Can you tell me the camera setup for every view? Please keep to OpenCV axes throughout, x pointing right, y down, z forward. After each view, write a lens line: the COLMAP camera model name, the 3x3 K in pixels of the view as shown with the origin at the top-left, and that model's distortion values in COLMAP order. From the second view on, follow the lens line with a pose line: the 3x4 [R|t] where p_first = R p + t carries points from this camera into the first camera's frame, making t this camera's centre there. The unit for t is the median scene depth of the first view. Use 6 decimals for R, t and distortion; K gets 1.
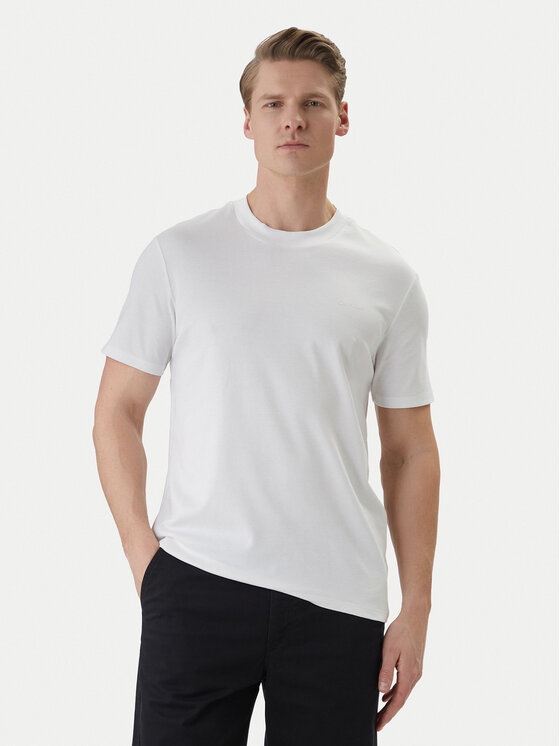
lens RADIAL K [[1785.8, 0, 280.0], [0, 1785.8, 373.0], [0, 0, 1]] dist [-0.010147, -0.071828]
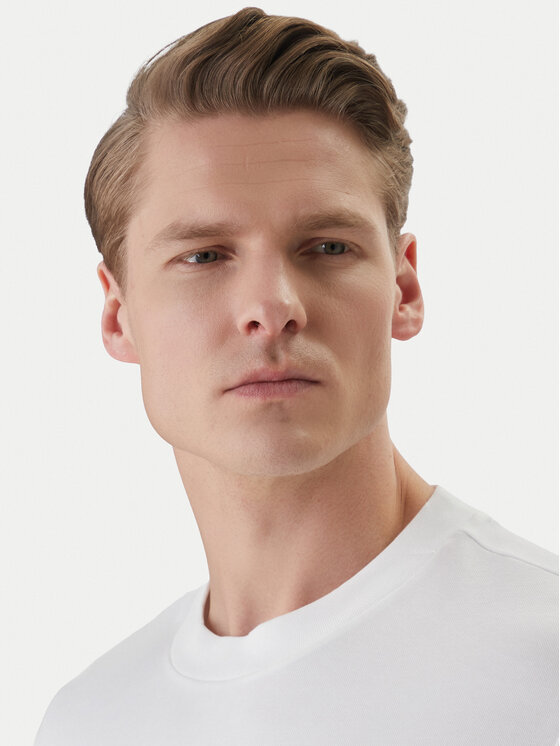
lens RADIAL K [[2230.2, 0, 280.0], [0, 2230.2, 373.0], [0, 0, 1]] dist [0.095341, 1.122221]
pose [[0.992859, -0.050994, 0.107845, -0.033188], [0.058639, 0.995896, -0.068942, -0.102028], [-0.103886, 0.074773, 0.991774, 0.611871]]
